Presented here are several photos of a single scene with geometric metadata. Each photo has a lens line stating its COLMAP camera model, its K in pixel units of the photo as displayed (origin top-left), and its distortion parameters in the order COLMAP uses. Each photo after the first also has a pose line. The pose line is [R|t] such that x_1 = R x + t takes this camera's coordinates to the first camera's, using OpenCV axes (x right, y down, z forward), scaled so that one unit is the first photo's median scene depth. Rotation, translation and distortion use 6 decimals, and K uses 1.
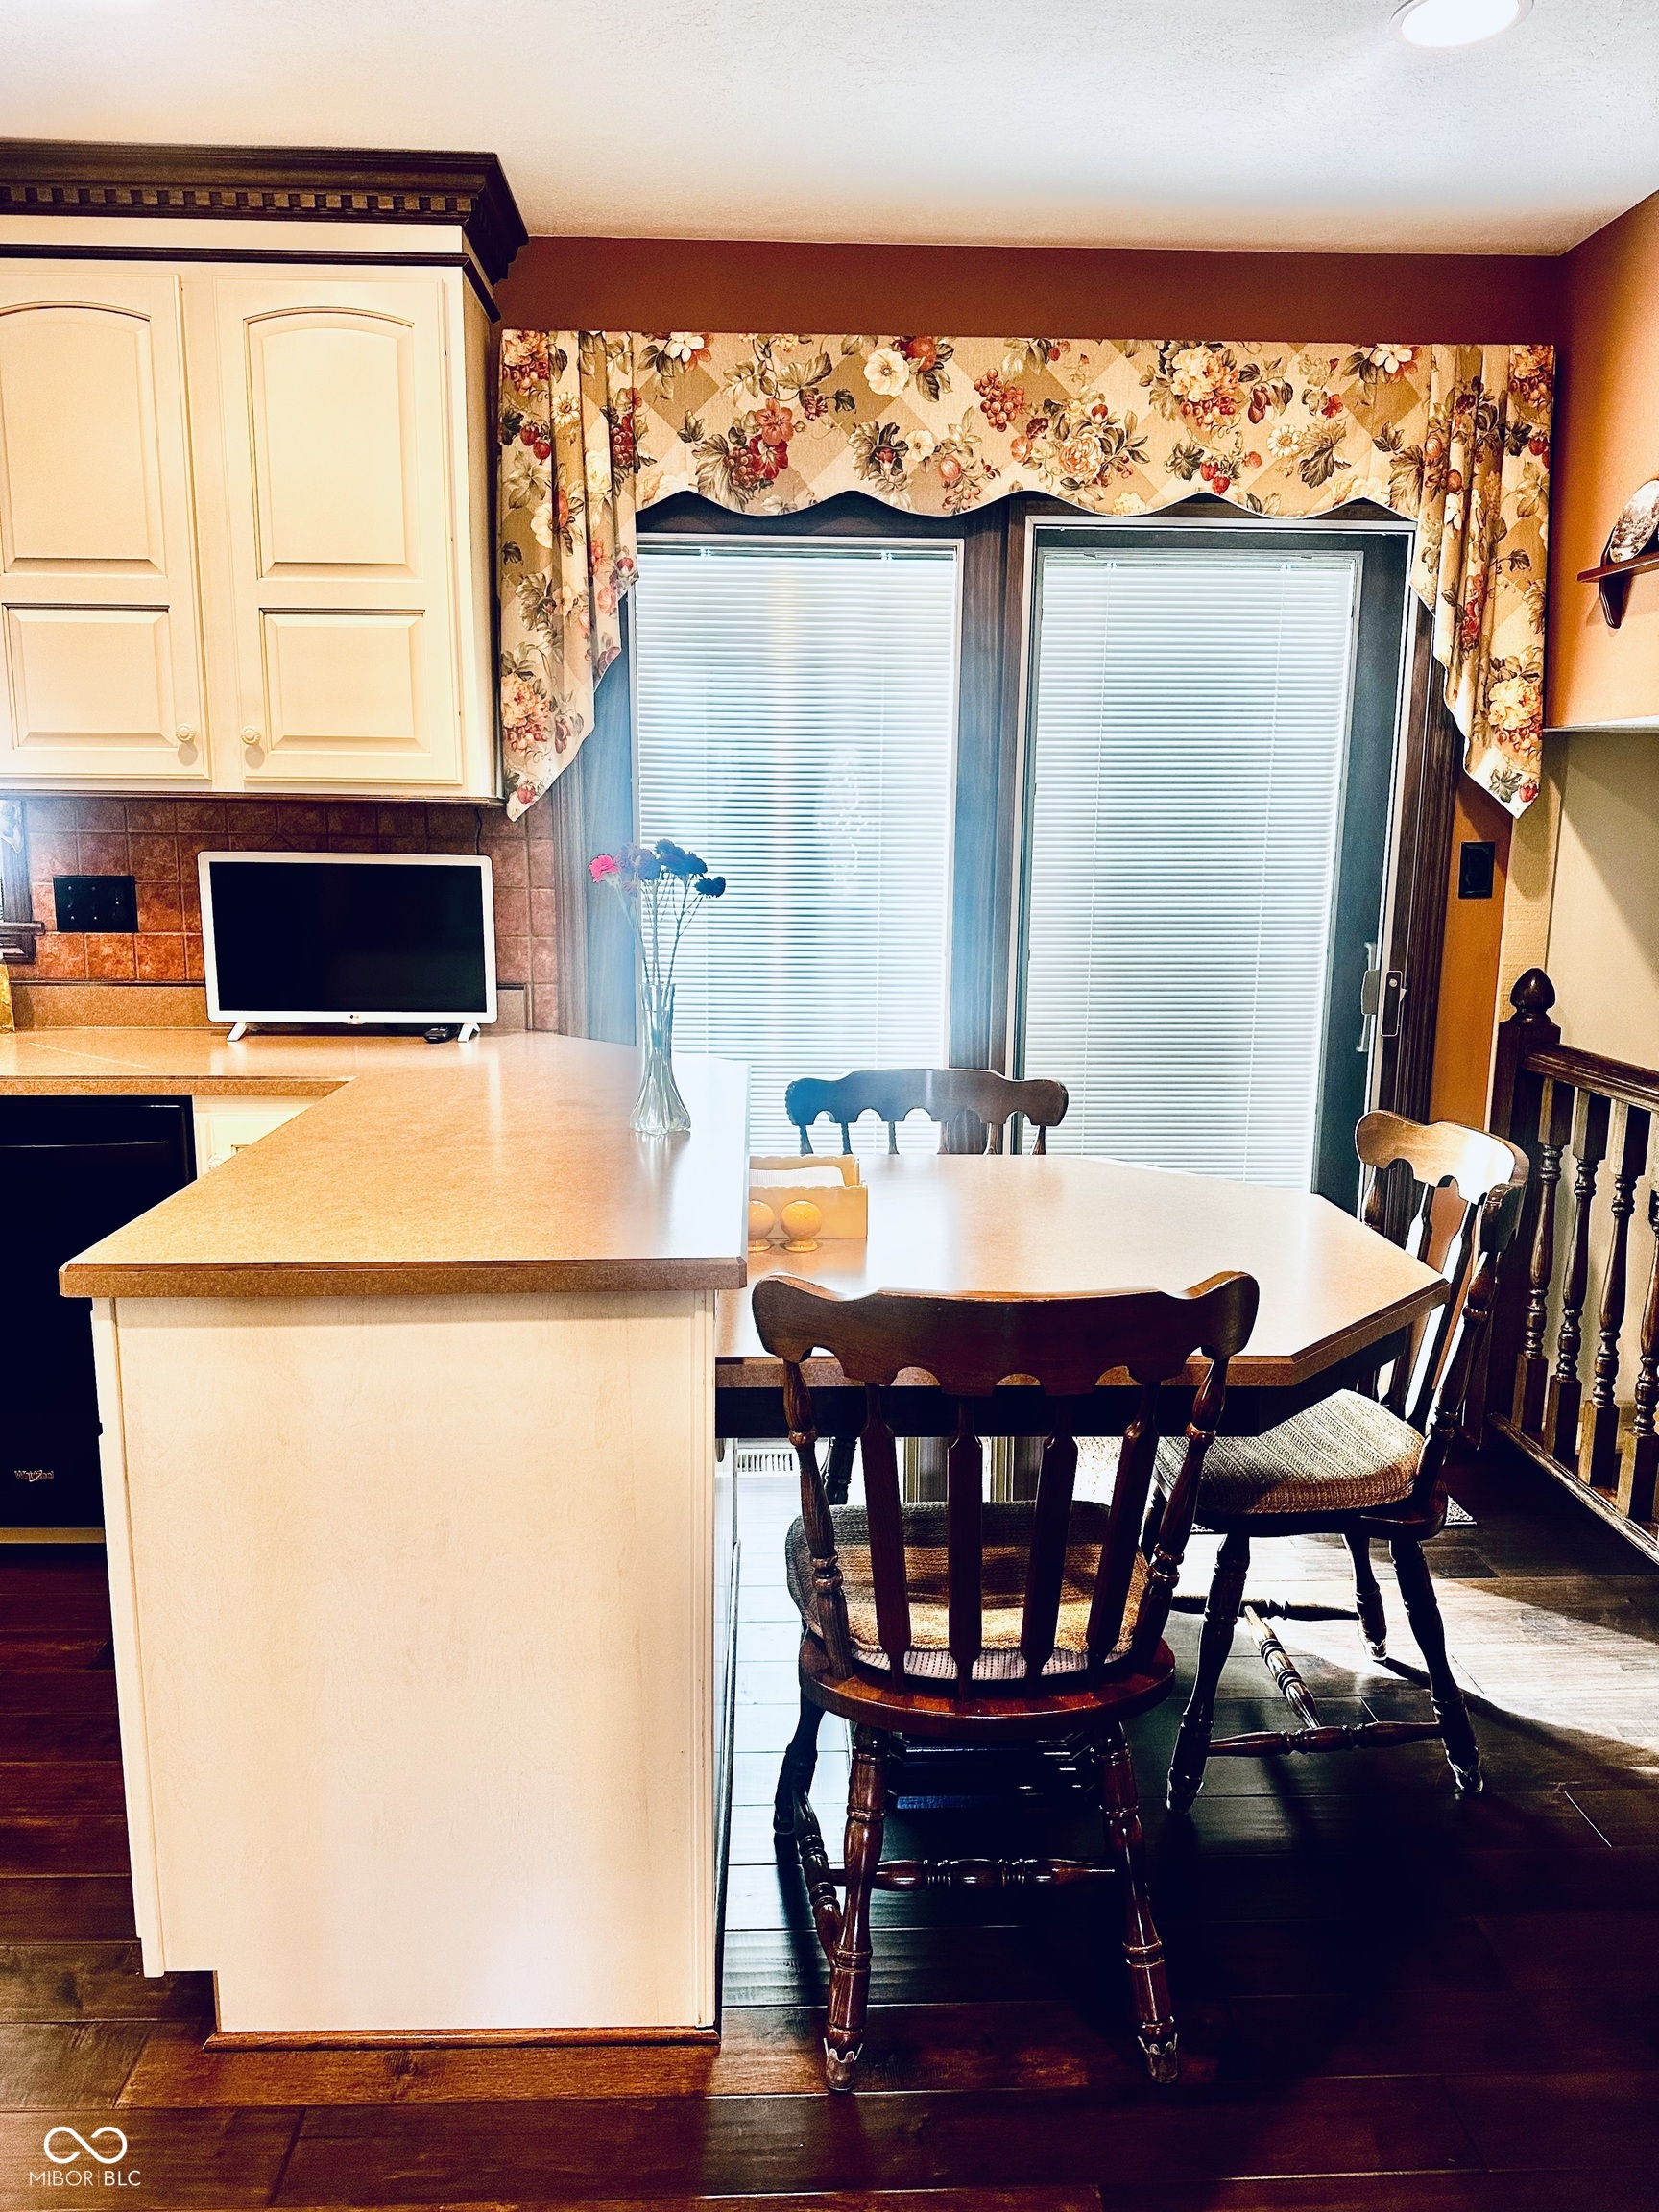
lens RADIAL K [[1543.5, 0, 819.7], [0, 1543.5, 1107.0], [0, 0, 1]] dist [0.070404, -0.108547]
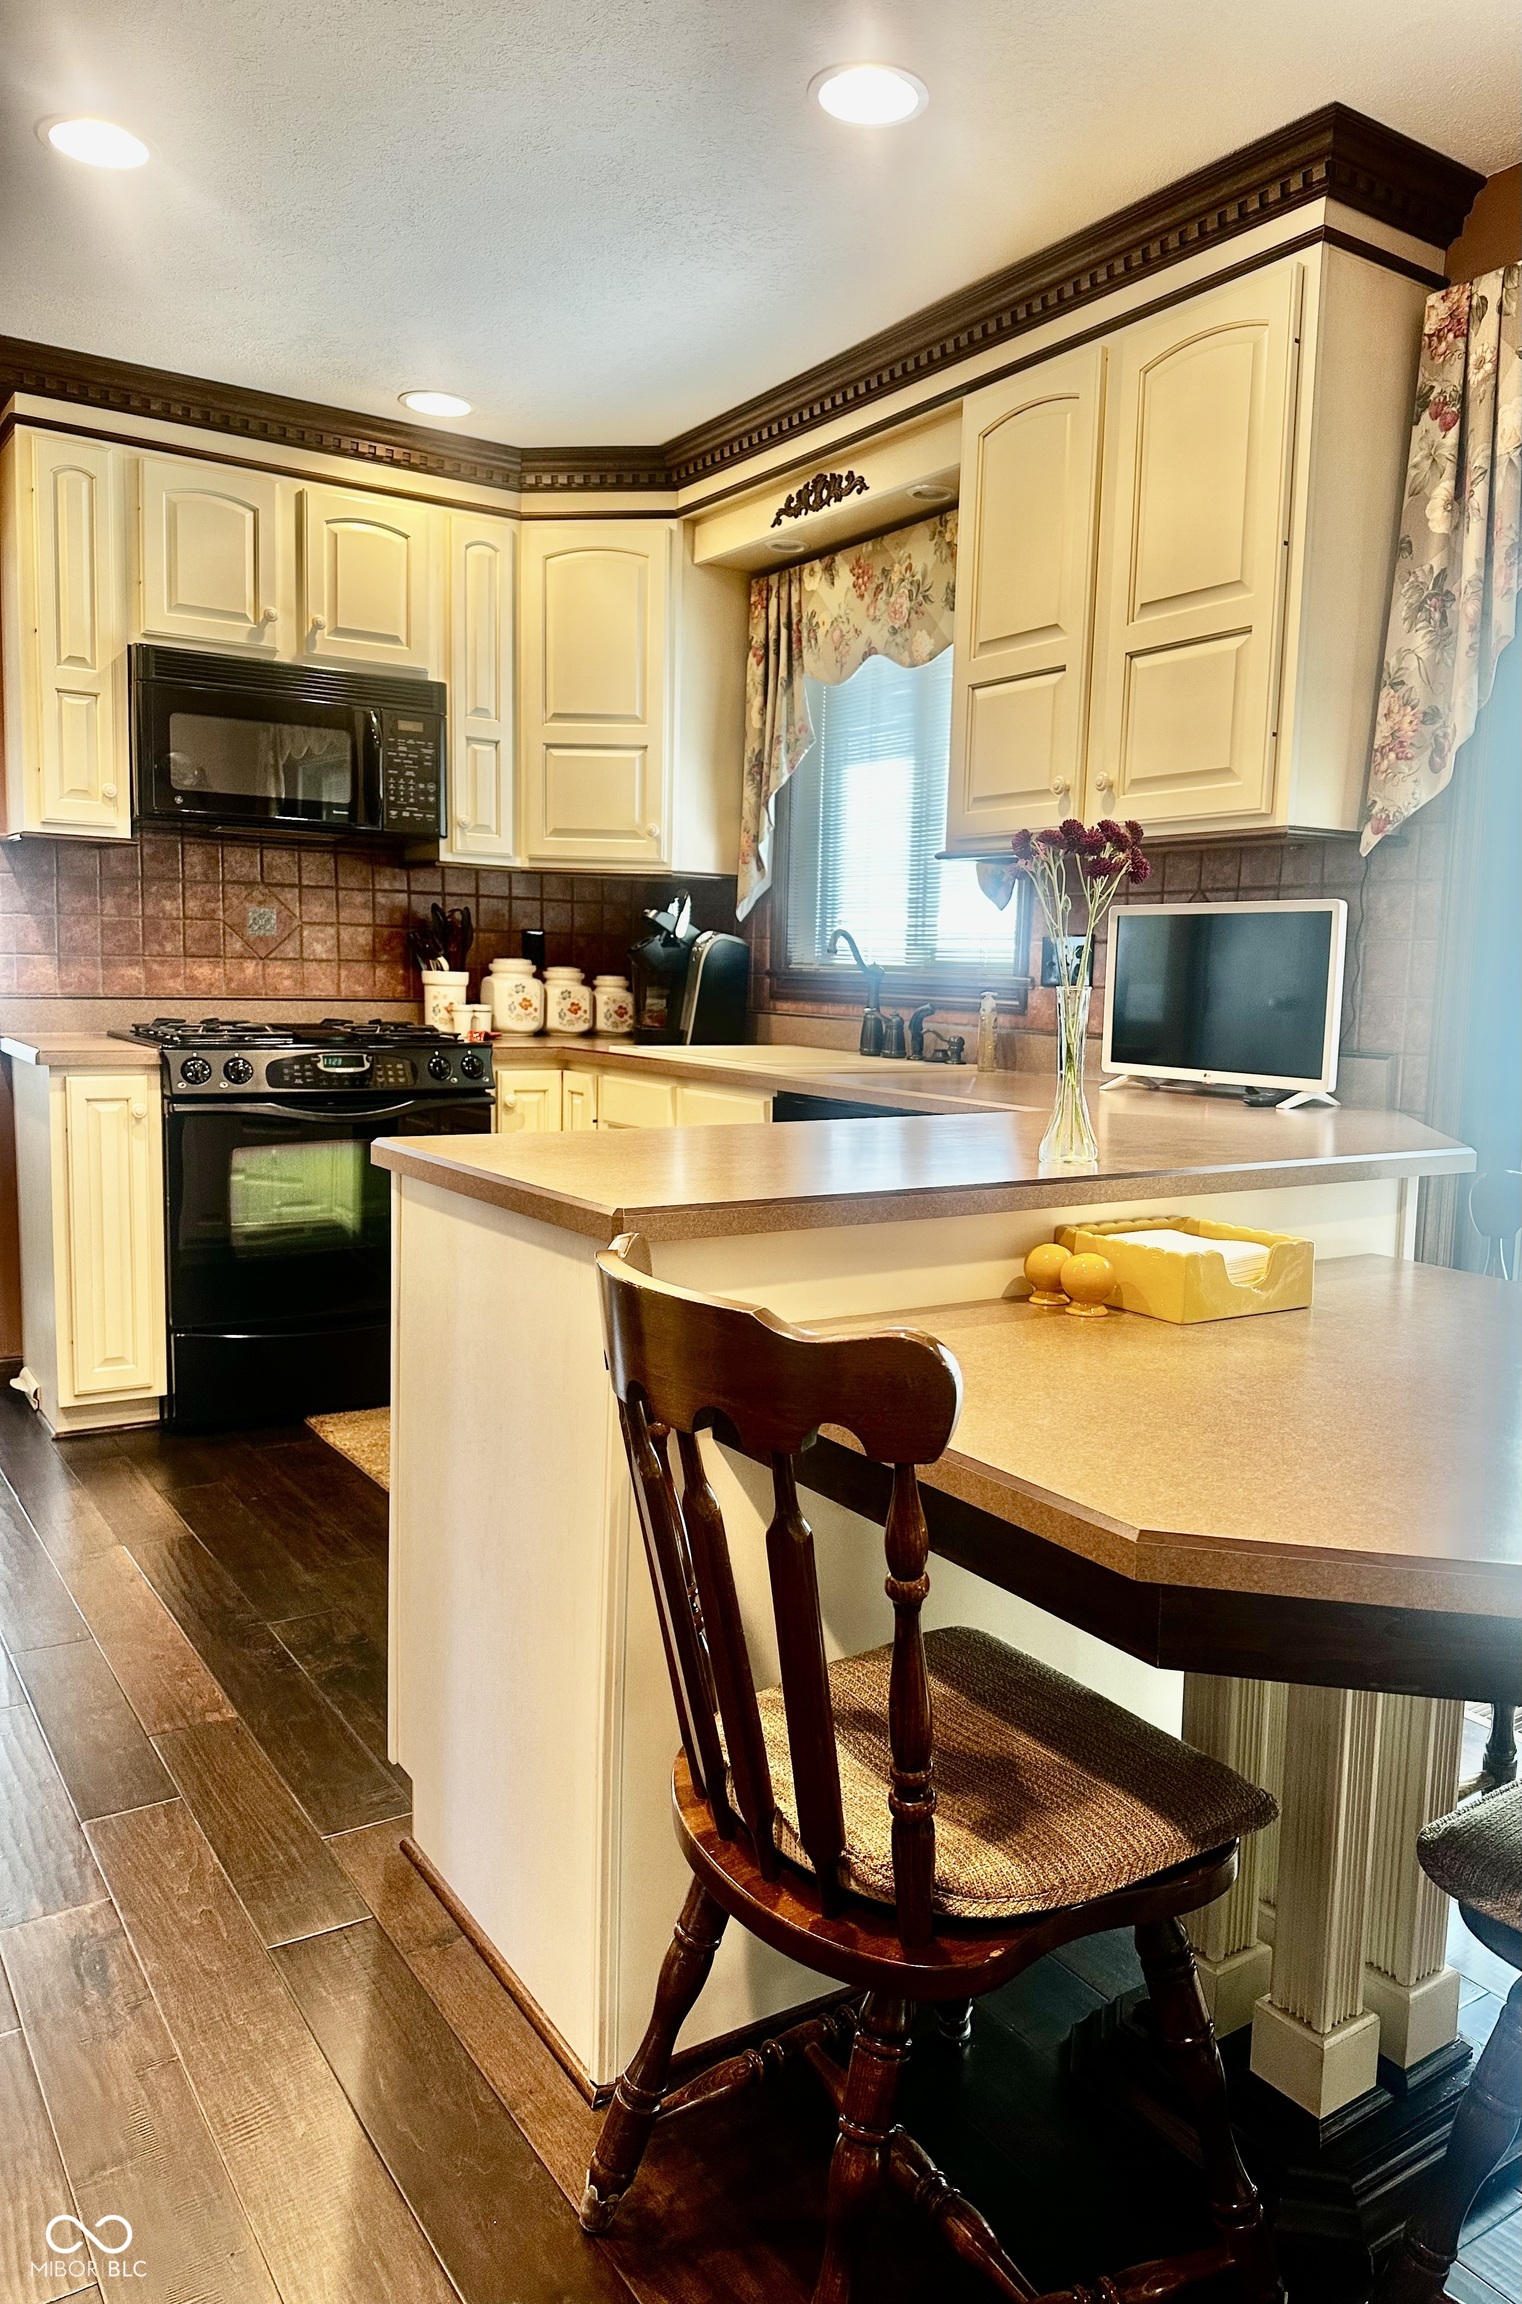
lens RADIAL K [[1640.0, 0, 867.5], [0, 1640.0, 1177.1], [0, 0, 1]] dist [0.007132, -0.028310]
pose [[0.537195, 0.108378, -0.836466, 0.433859], [-0.174835, 0.984479, 0.015273, 0.022991], [0.825139, 0.138039, 0.547806, 0.307764]]
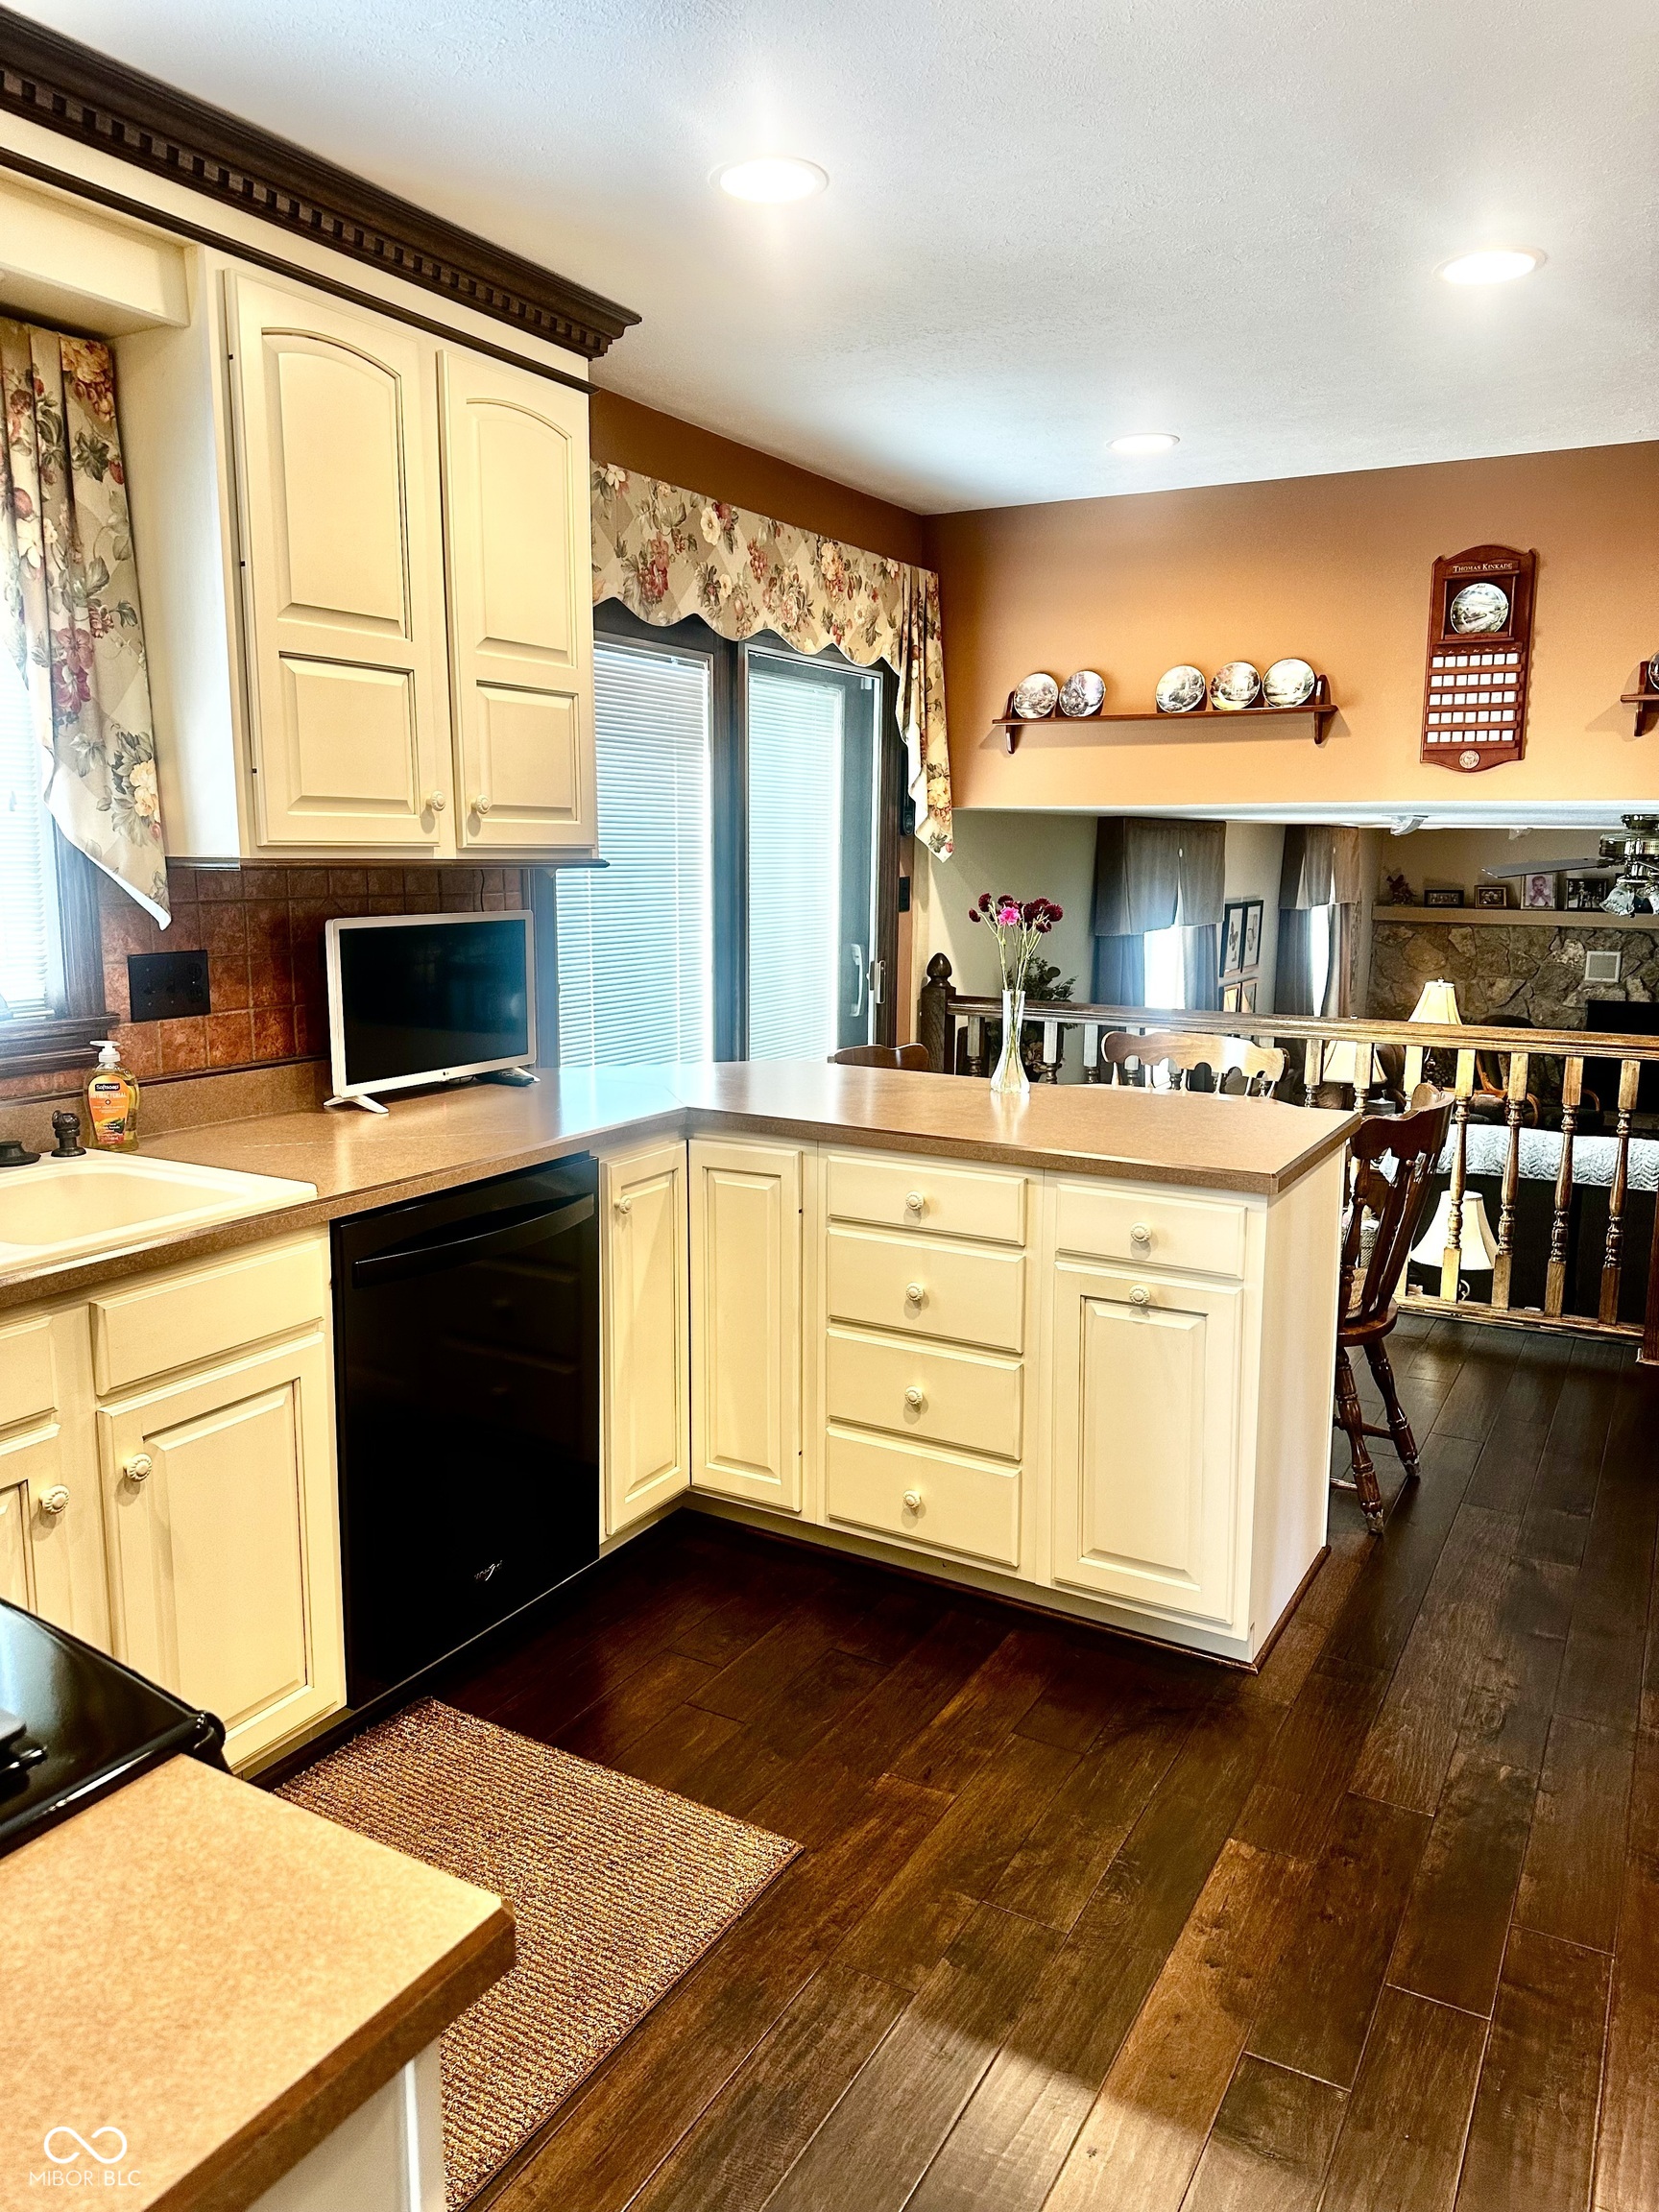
lens RADIAL K [[1543.5, 0, 816.6], [0, 1543.5, 1099.1], [0, 0, 1]] dist [0.070404, -0.108547]
pose [[0.536296, -0.141796, 0.832034, -1.044133], [0.142428, 0.986854, 0.076377, -0.087806], [-0.831926, 0.077544, 0.549442, 0.253745]]
